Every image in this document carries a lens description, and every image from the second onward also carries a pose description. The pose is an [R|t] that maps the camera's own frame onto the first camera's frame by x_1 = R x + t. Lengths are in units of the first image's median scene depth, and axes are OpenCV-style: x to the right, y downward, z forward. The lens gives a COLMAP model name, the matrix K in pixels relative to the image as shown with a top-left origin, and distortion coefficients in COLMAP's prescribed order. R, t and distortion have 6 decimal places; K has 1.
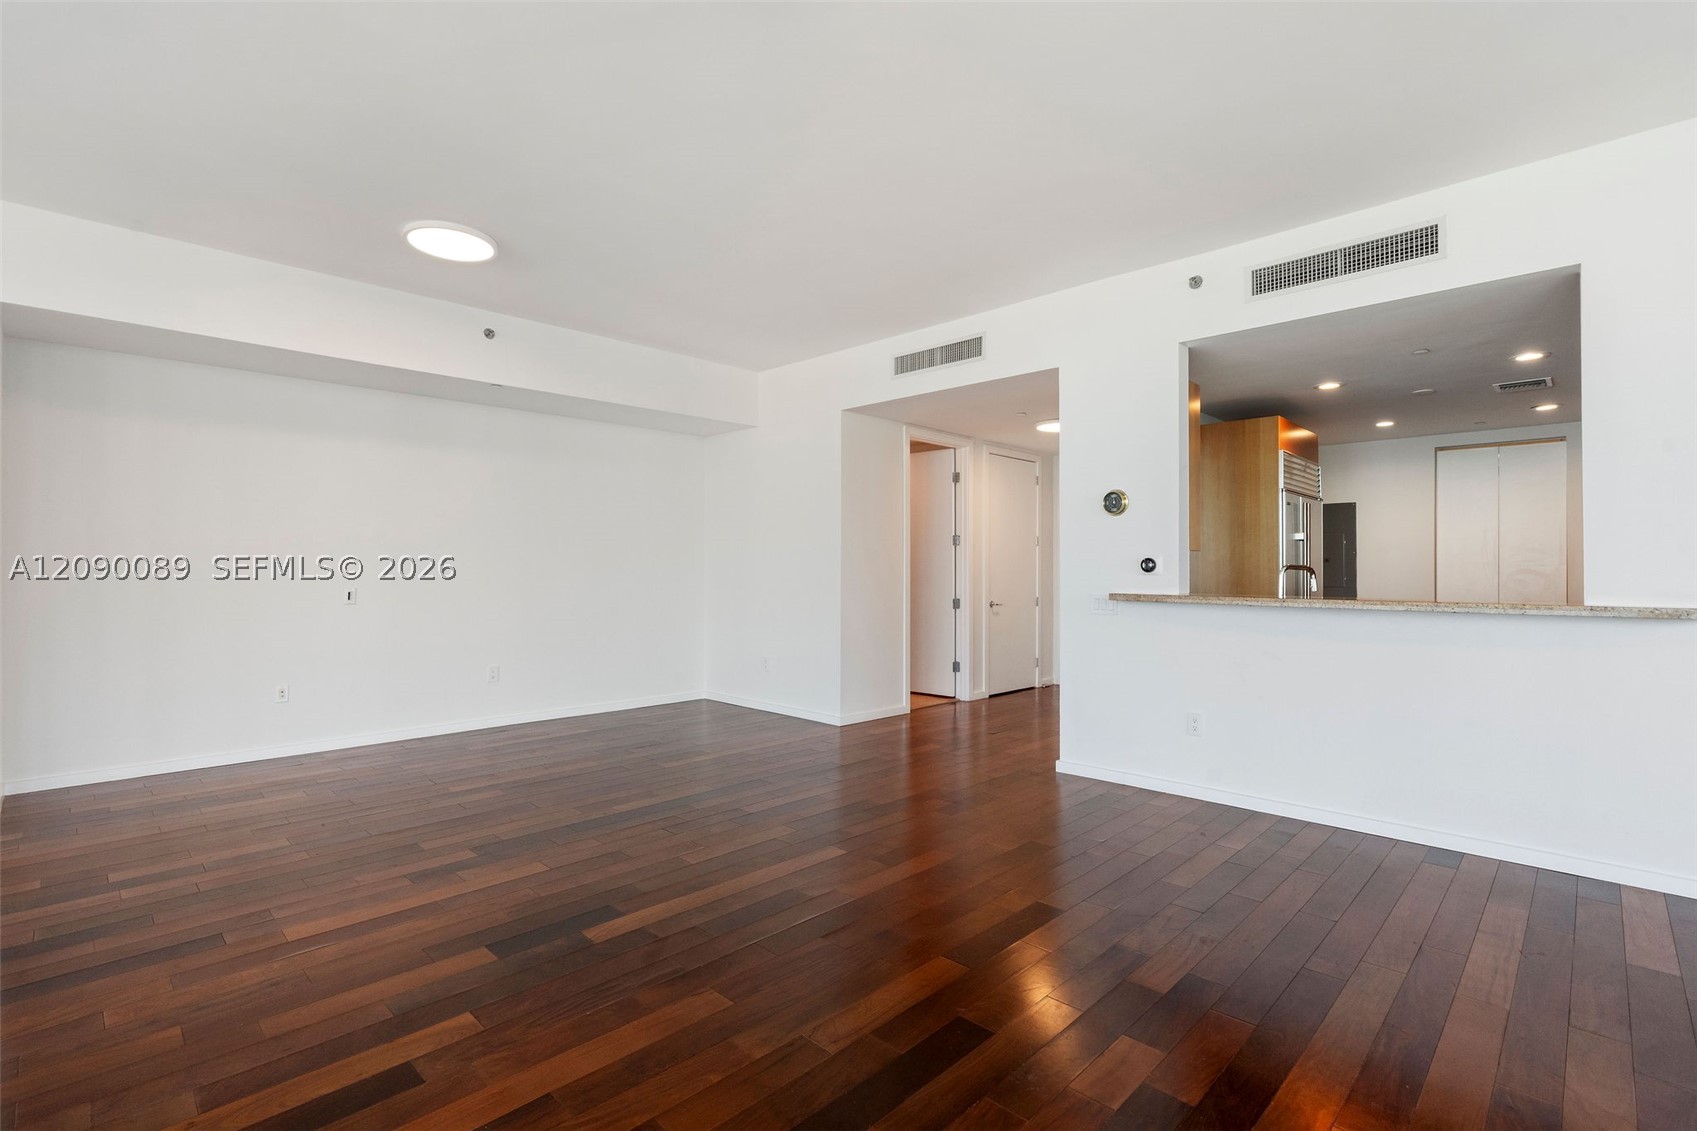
lens RADIAL K [[771.5, 0, 853.1], [0, 771.5, 556.1], [0, 0, 1]] dist [-0.000953, 0.001232]
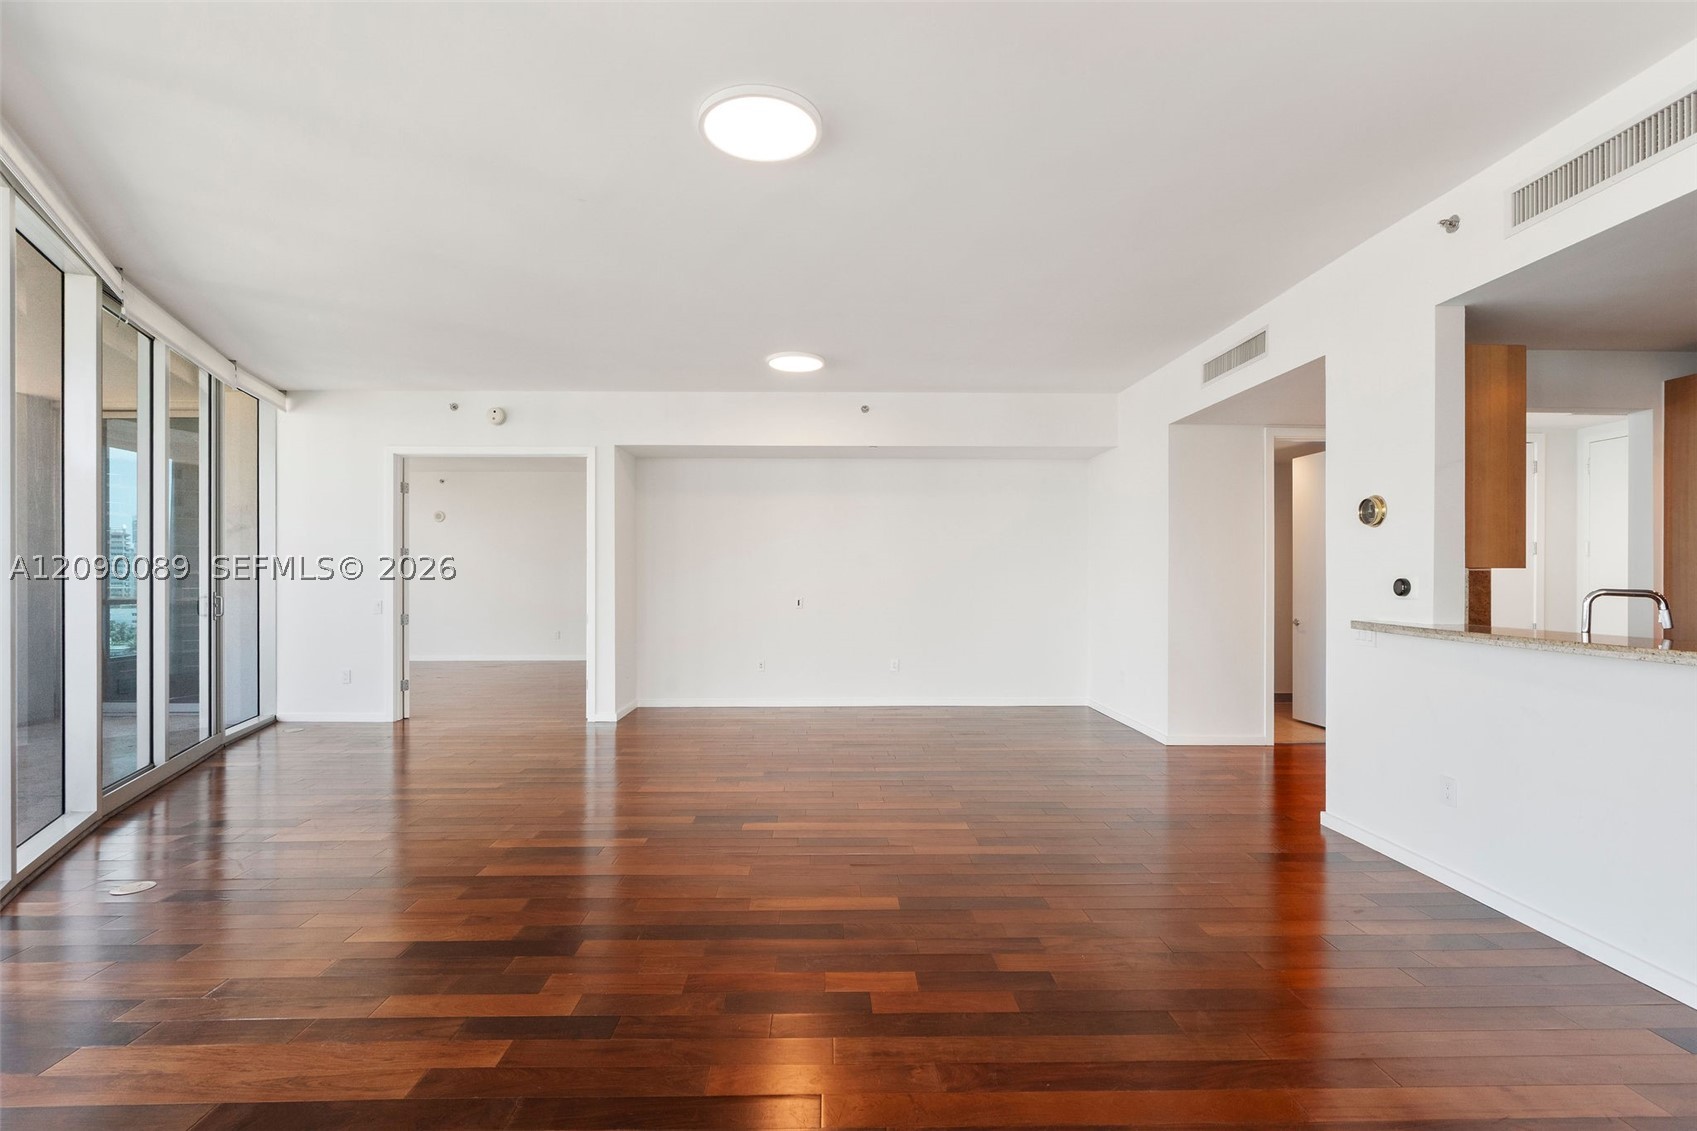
lens RADIAL K [[771.5, 0, 848.4], [0, 771.5, 575.6], [0, 0, 1]] dist [-0.000953, 0.001232]
pose [[0.720077, -0.003716, -0.693885, 0.517076], [0.012829, 0.999886, 0.007958, -0.014516], [0.693776, -0.014632, 0.720042, 0.015212]]
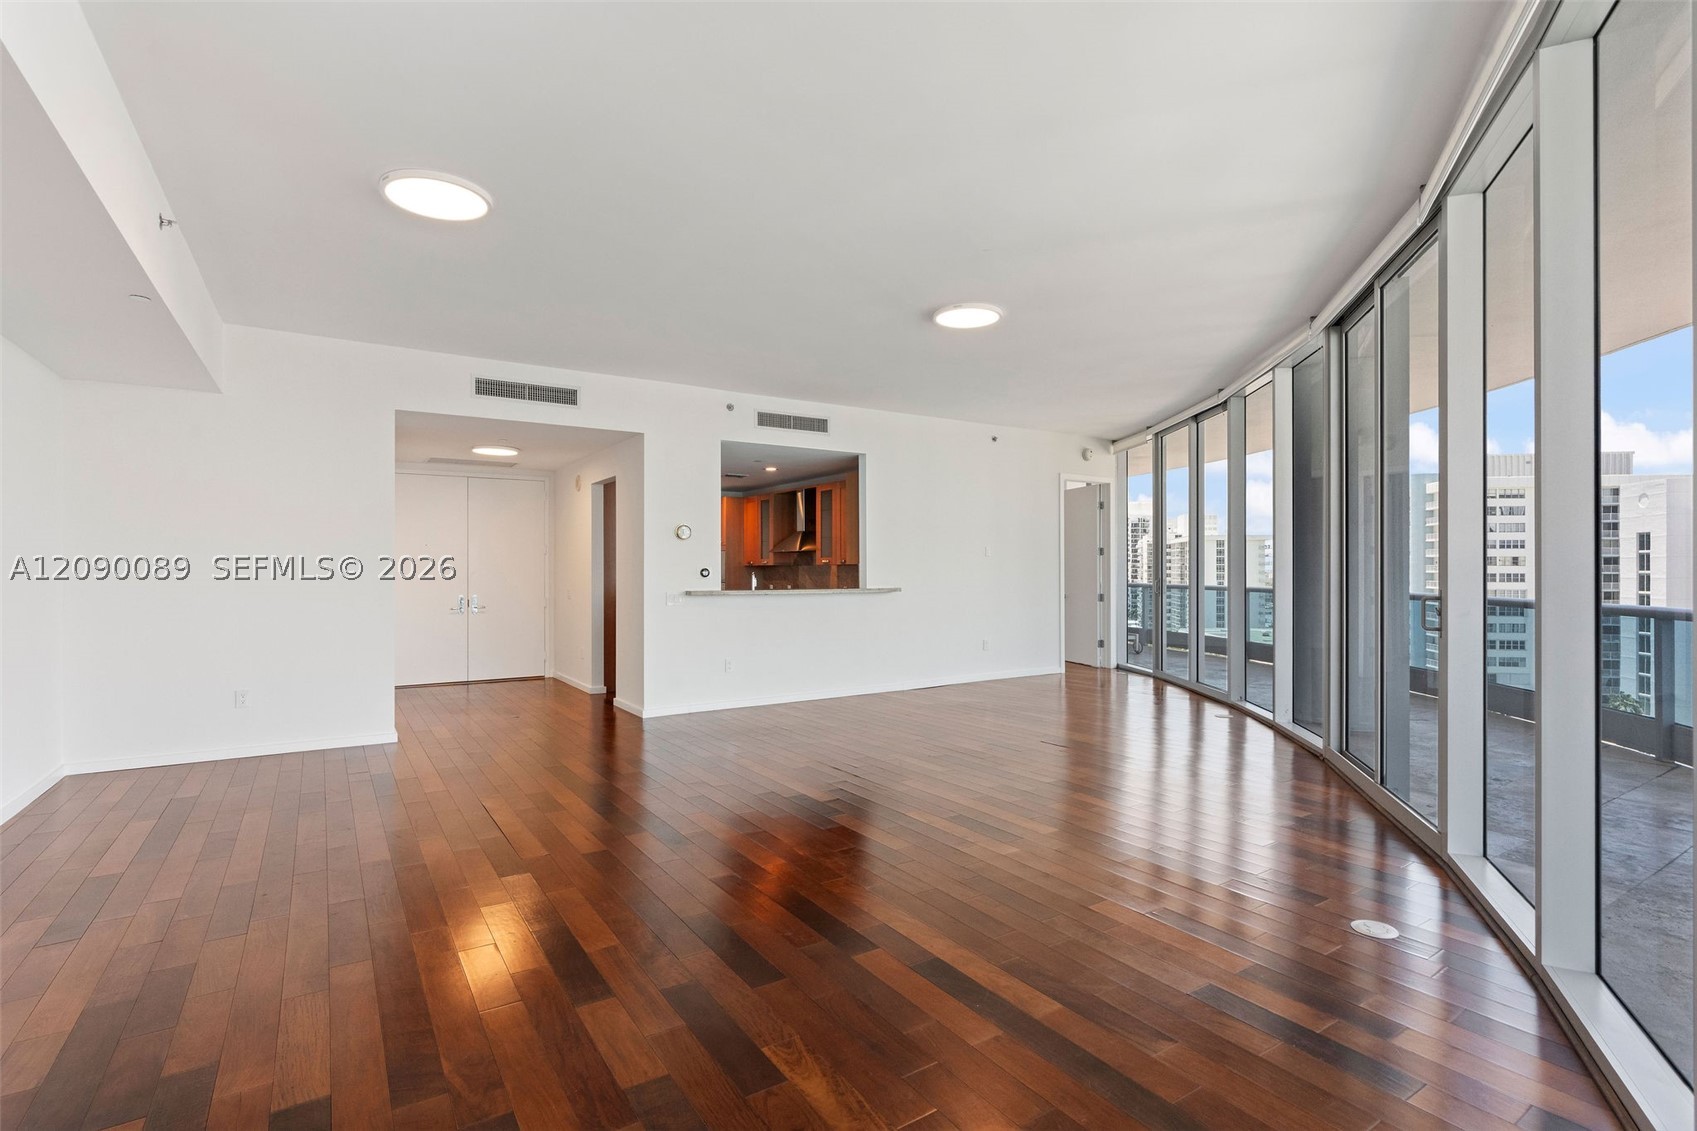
lens RADIAL K [[816.6, 0, 847.8], [0, 816.6, 573.1], [0, 0, 1]] dist [0.002143, 0.000123]
pose [[0.225044, -0.002973, 0.974344, -1.201894], [-0.009983, 0.999936, 0.005357, 0.000673], [-0.974297, -0.010933, 0.225000, 0.317788]]
